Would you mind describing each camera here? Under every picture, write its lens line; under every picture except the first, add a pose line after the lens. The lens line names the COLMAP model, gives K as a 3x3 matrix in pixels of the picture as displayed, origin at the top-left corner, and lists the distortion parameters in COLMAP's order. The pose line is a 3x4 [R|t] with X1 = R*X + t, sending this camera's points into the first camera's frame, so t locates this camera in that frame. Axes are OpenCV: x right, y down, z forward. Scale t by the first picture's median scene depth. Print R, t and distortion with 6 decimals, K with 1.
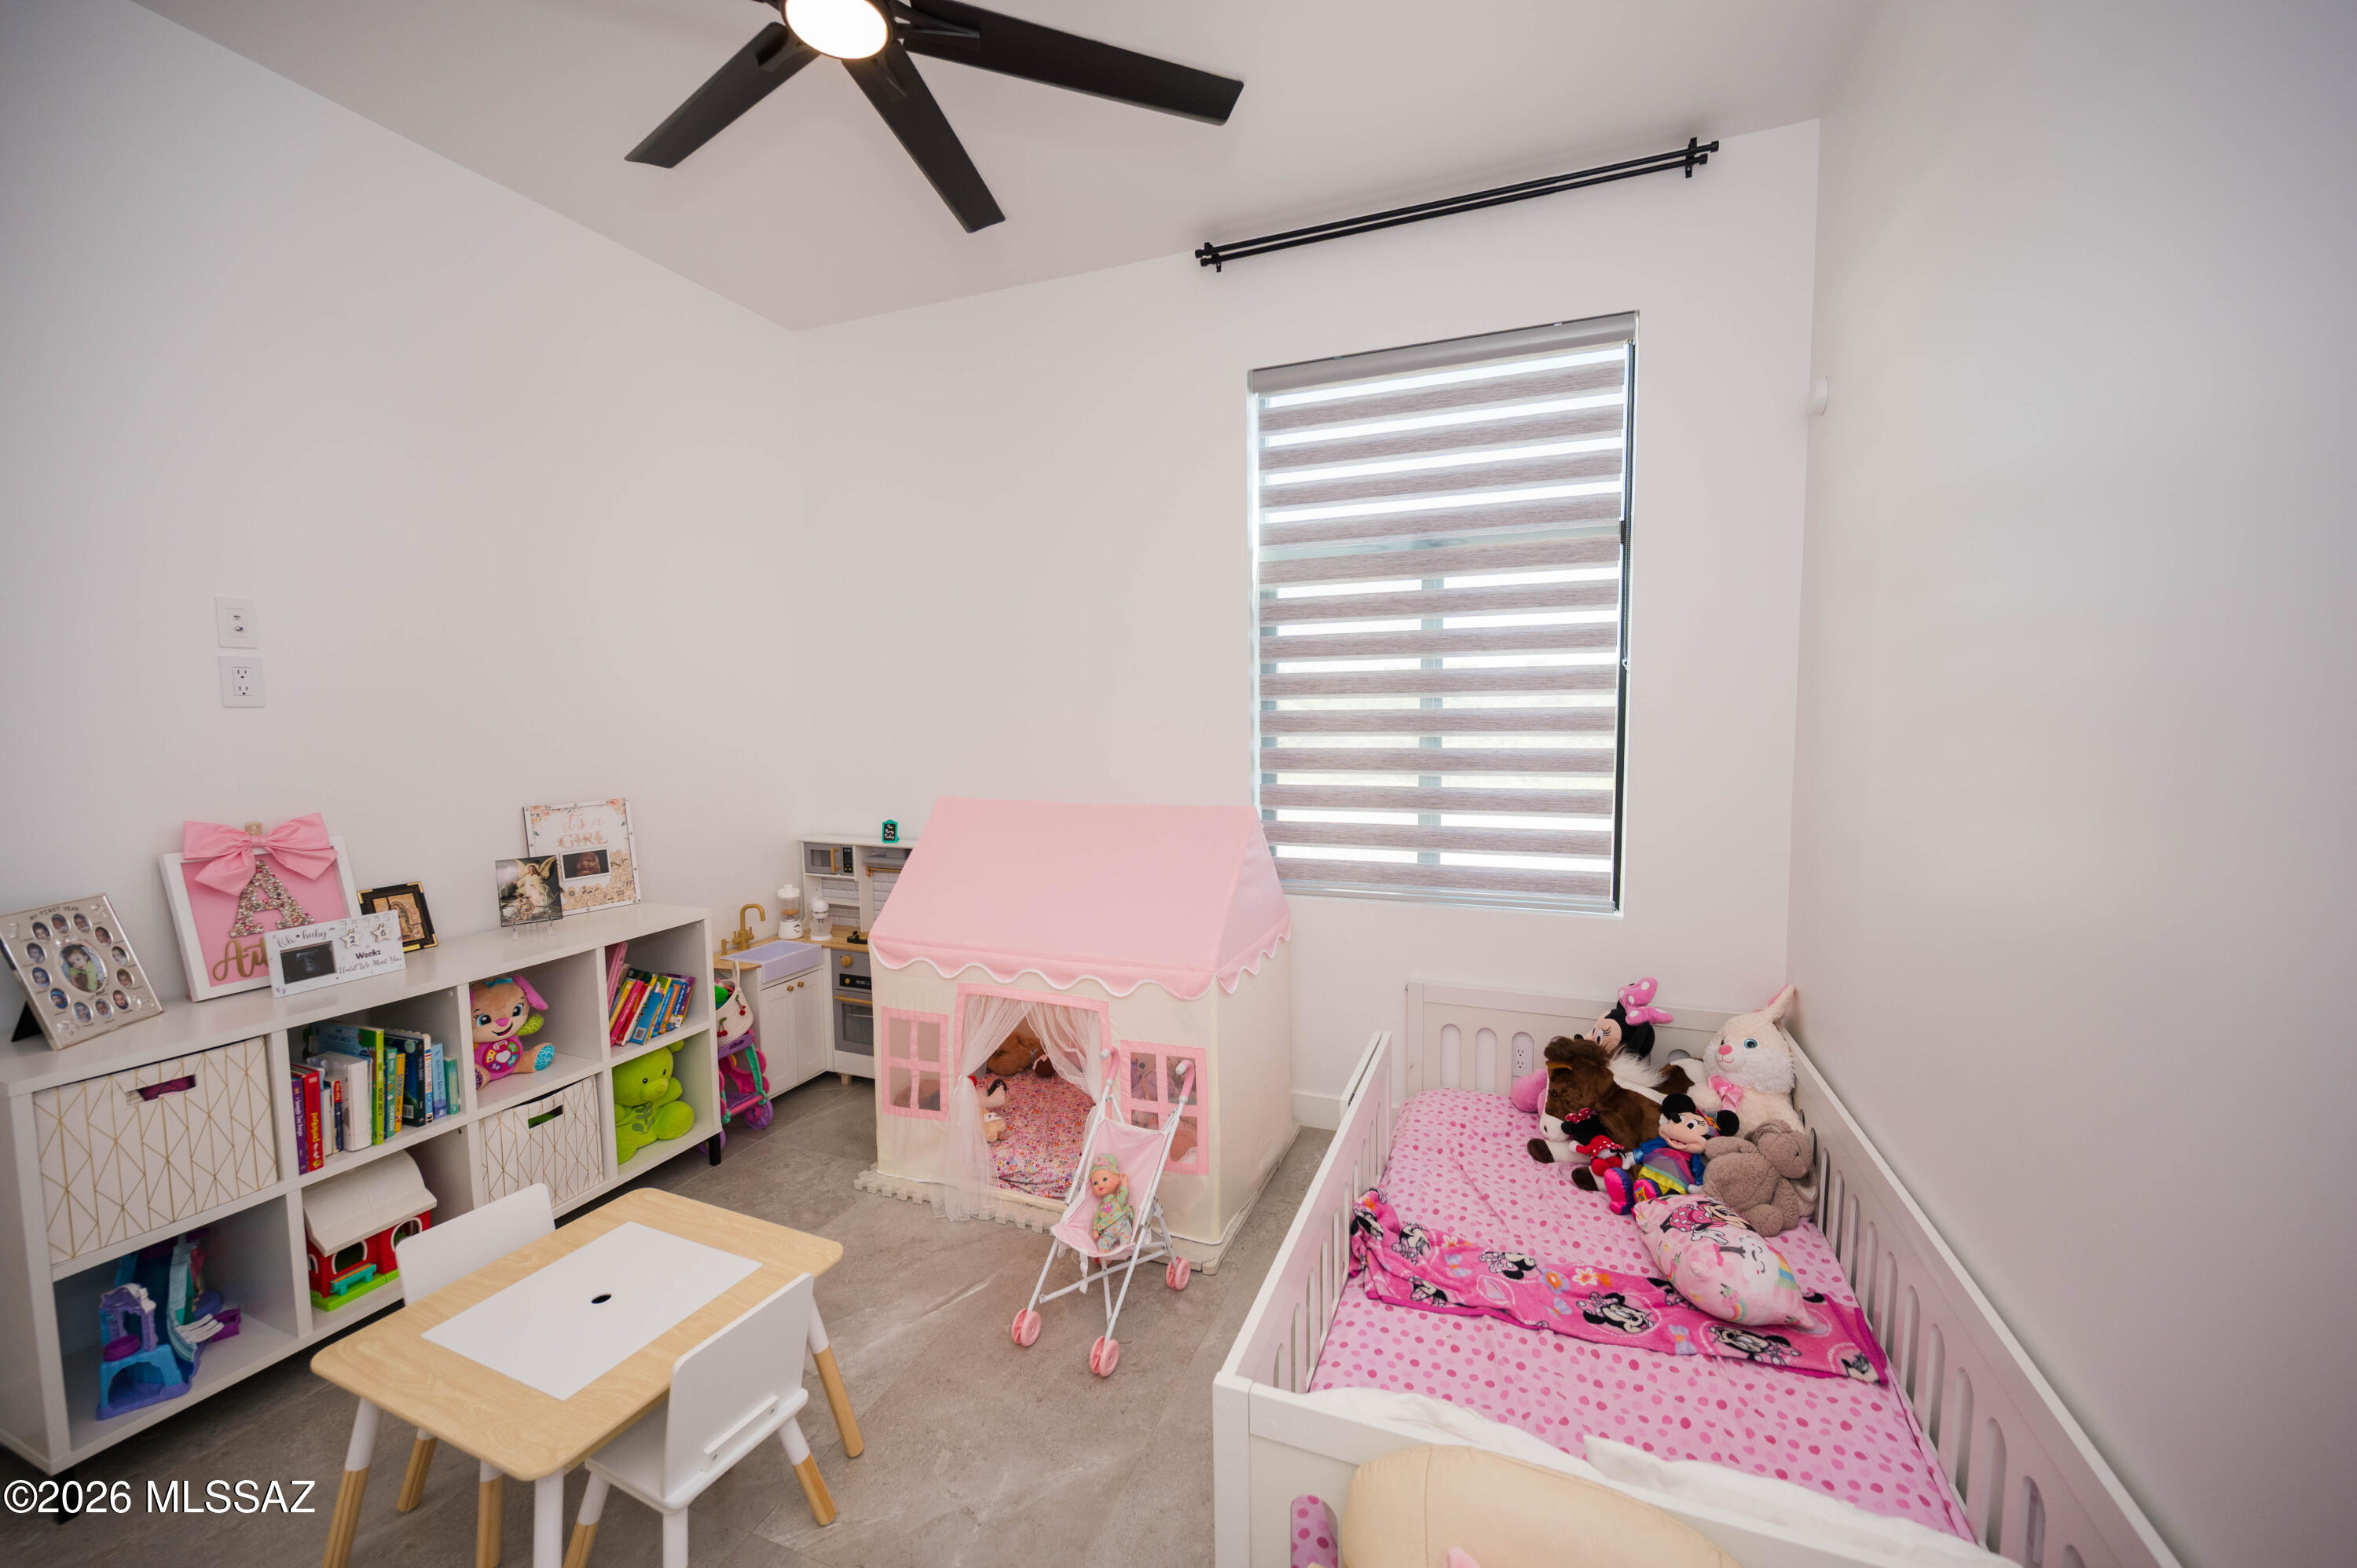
lens RADIAL K [[925.8, 0, 1173.7], [0, 925.8, 783.4], [0, 0, 1]] dist [-0.000486, -0.000365]
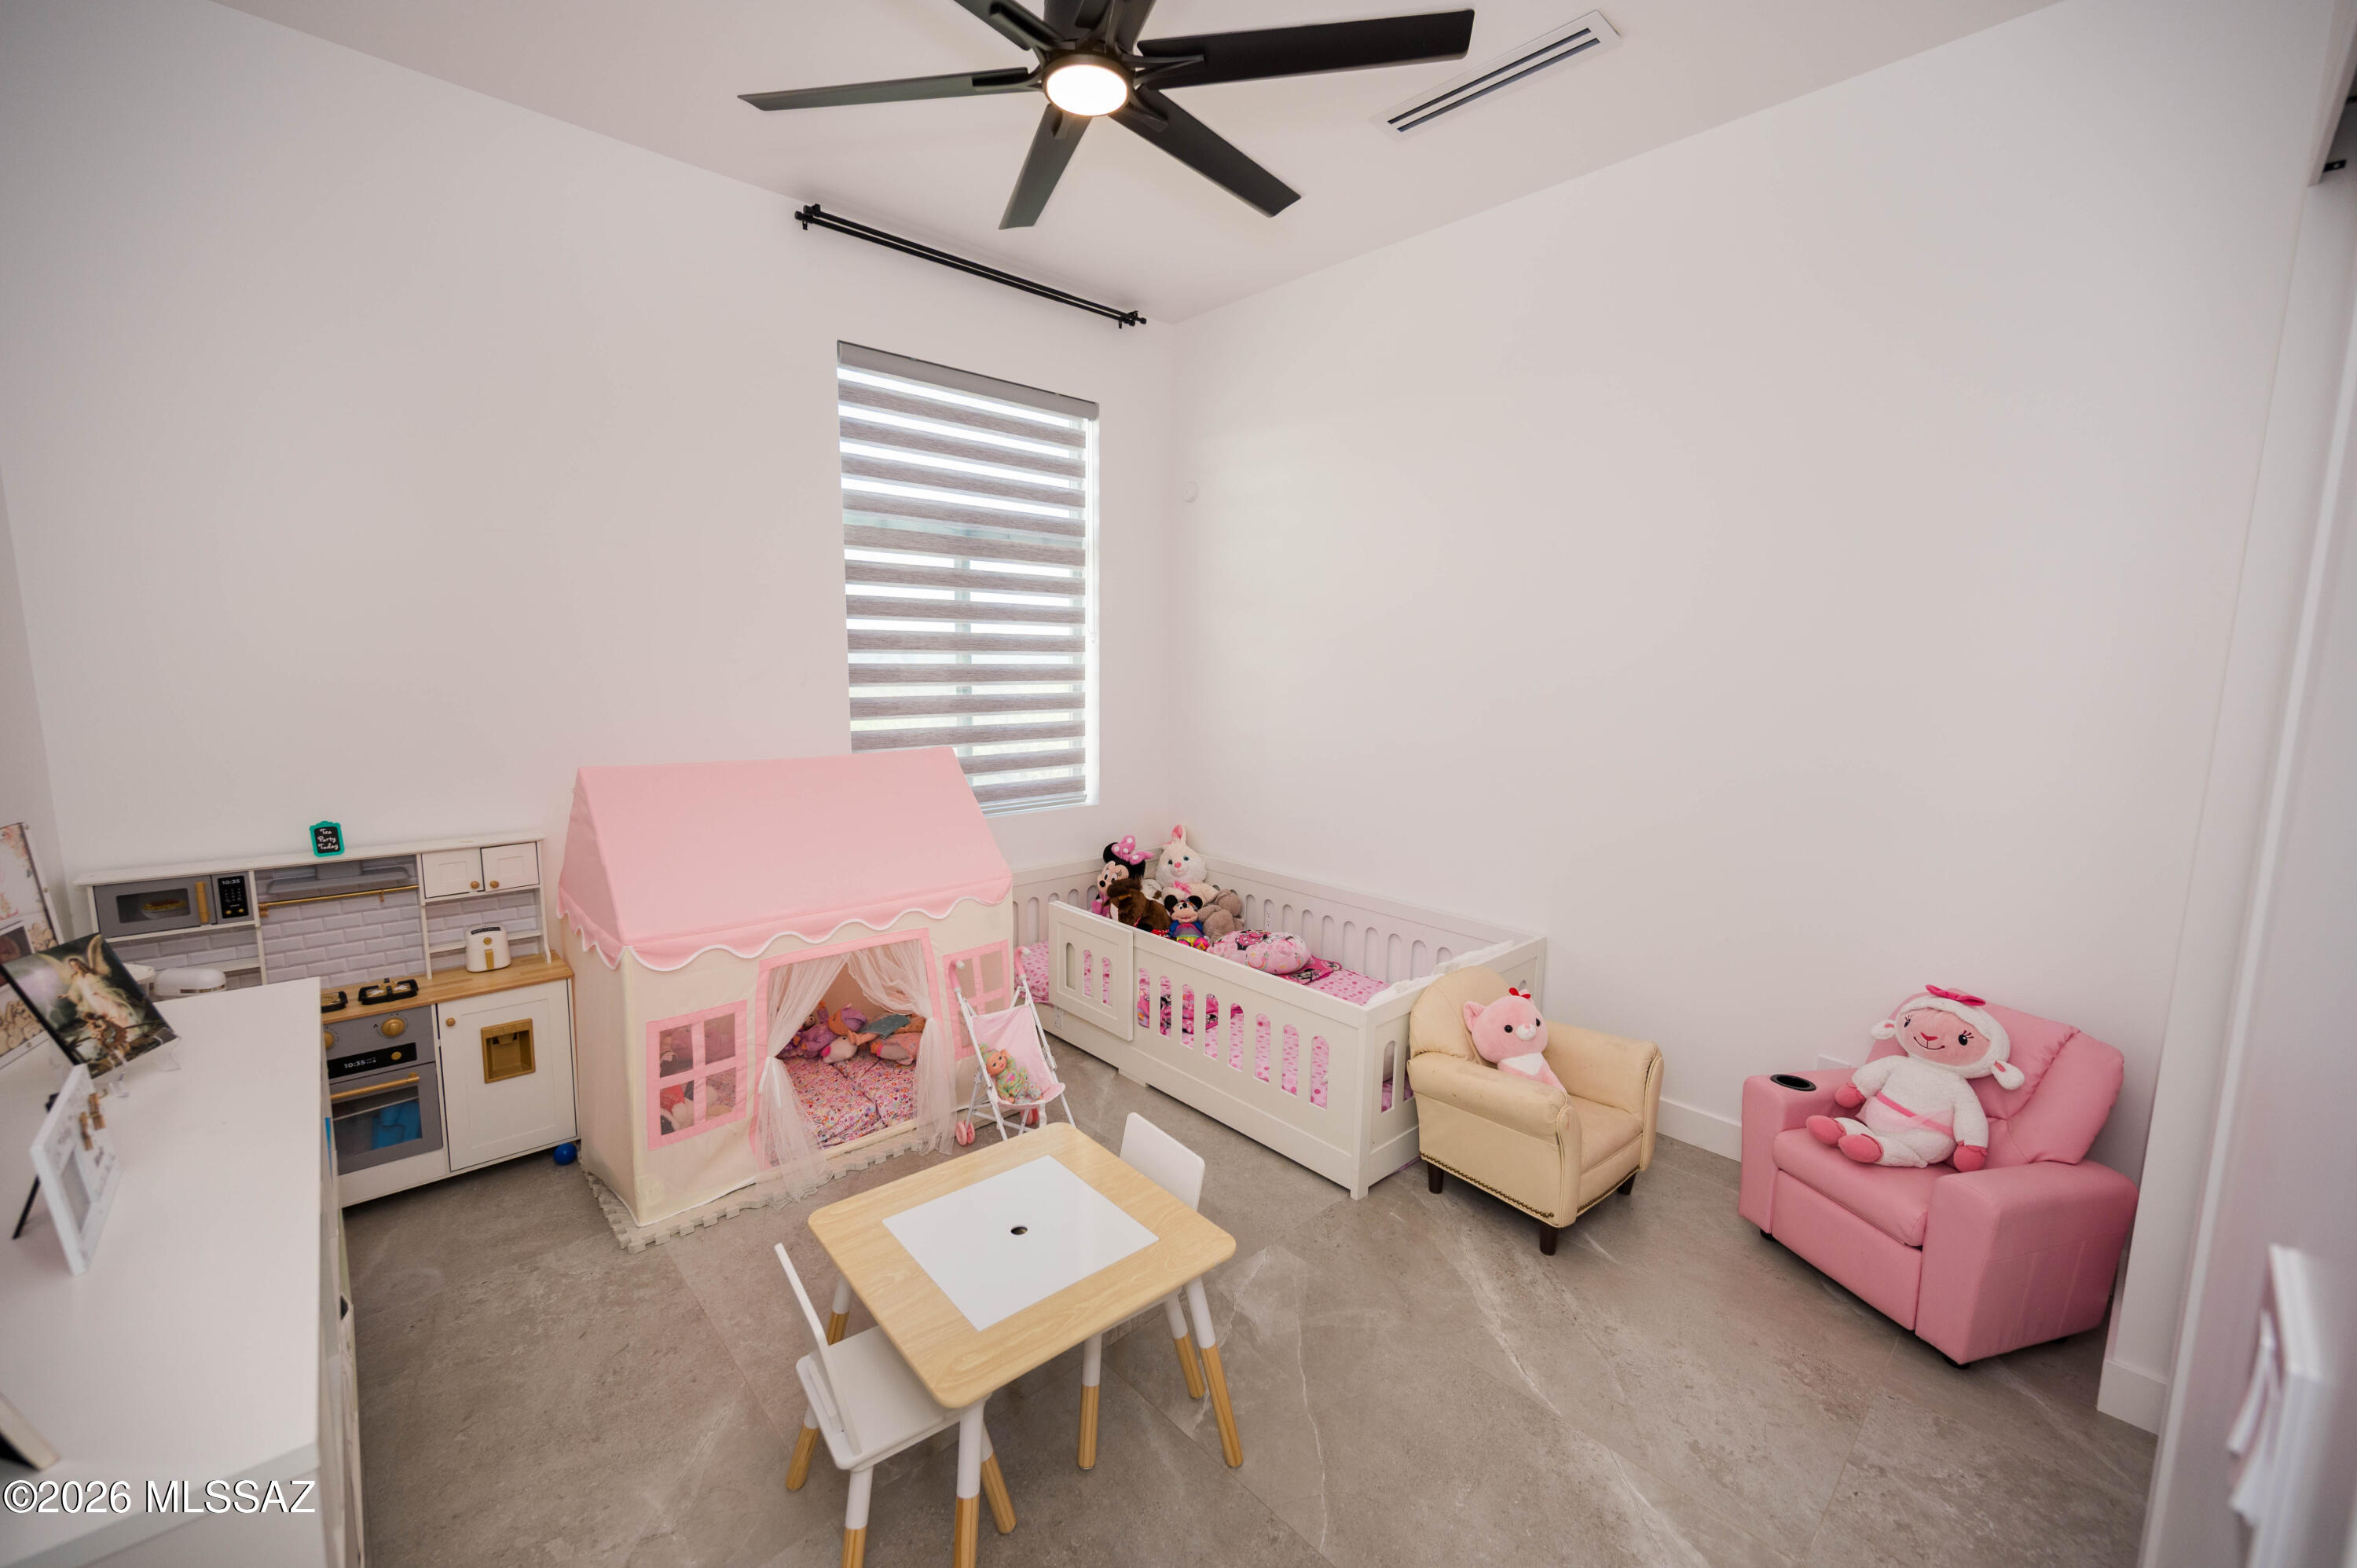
lens RADIAL K [[925.8, 0, 1171.3], [0, 925.8, 779.1], [0, 0, 1]] dist [-0.000486, -0.000365]
pose [[0.435997, -0.100810, 0.894284, -0.777602], [0.053135, 0.994856, 0.086241, -0.019174], [-0.898378, 0.009917, 0.439111, 0.205668]]
